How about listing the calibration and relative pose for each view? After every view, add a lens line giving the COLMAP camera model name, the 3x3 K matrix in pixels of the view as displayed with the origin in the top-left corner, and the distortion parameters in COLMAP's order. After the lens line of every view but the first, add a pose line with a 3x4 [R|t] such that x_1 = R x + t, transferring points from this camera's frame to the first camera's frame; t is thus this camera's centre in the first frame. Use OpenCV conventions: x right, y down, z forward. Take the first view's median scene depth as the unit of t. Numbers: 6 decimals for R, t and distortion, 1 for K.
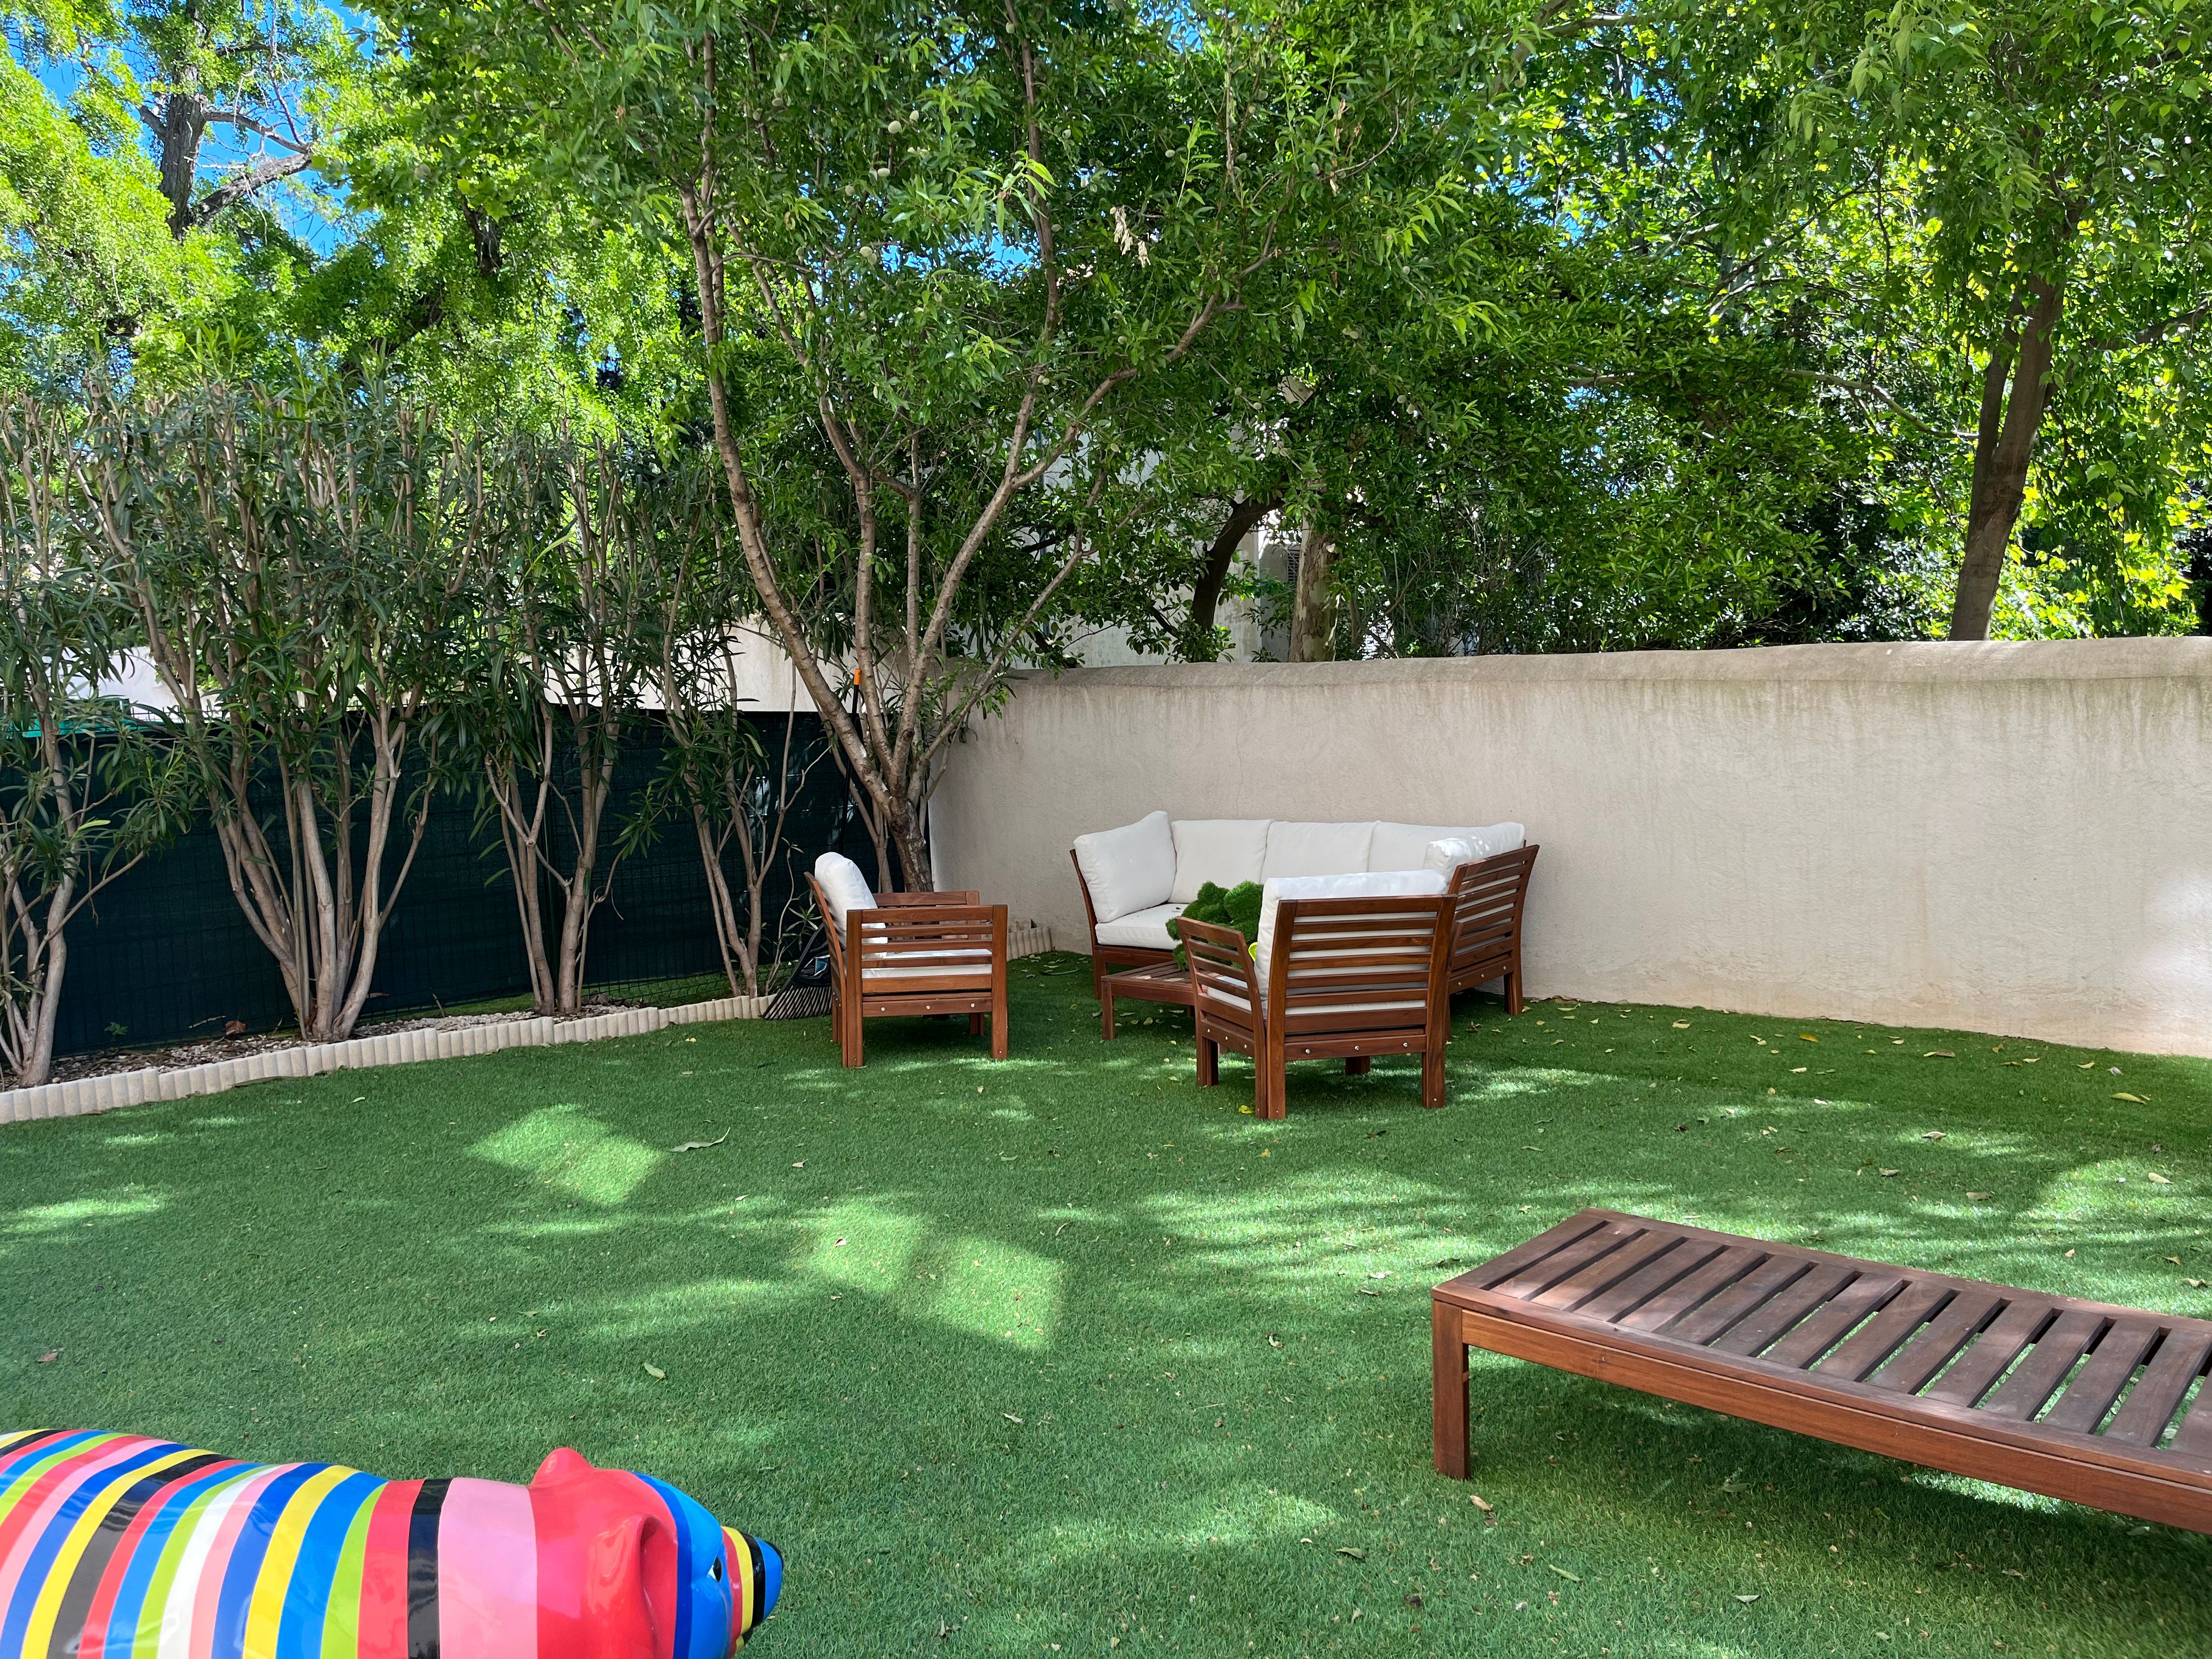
lens RADIAL K [[1686.6, 0, 1108.7], [0, 1686.6, 836.6], [0, 0, 1]] dist [0.028214, -0.008256]
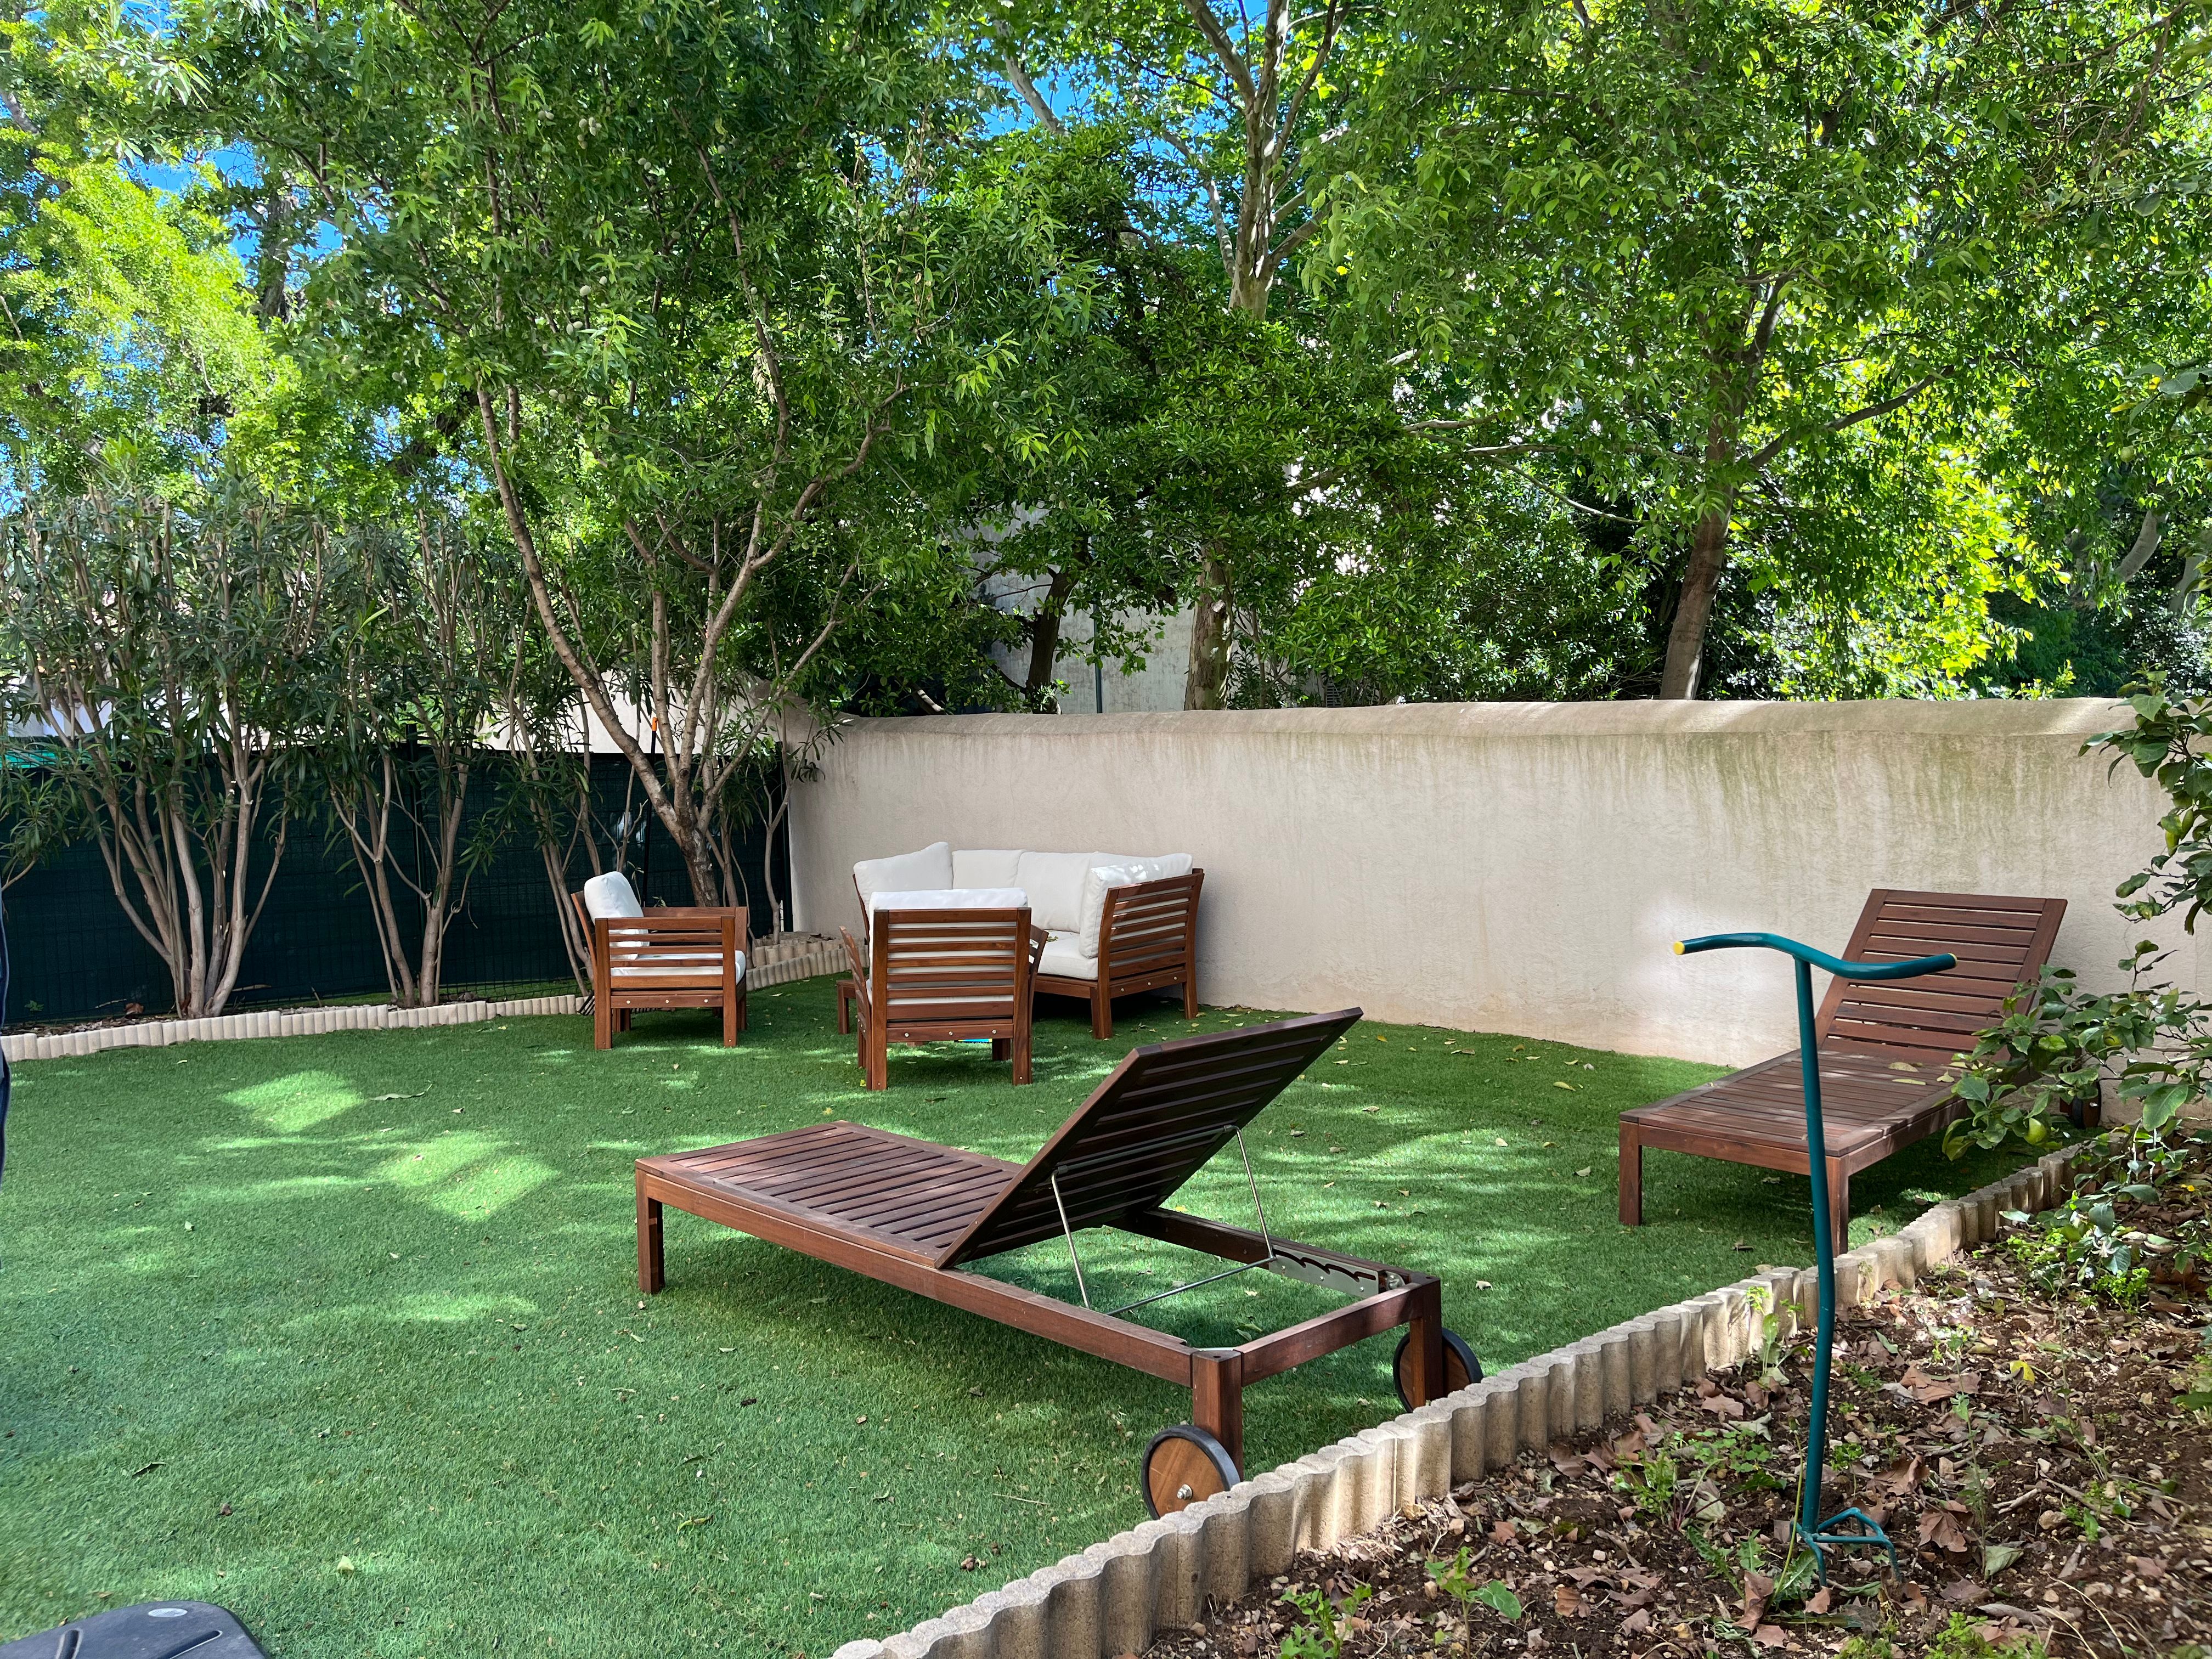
lens RADIAL K [[1686.6, 0, 1104.1], [0, 1686.6, 825.6], [0, 0, 1]] dist [0.028214, -0.008256]
pose [[0.996389, 0.011402, -0.084142, 0.295186], [-0.014105, 0.999401, -0.031599, 0.010229], [0.083732, 0.032672, 0.995953, -0.169565]]
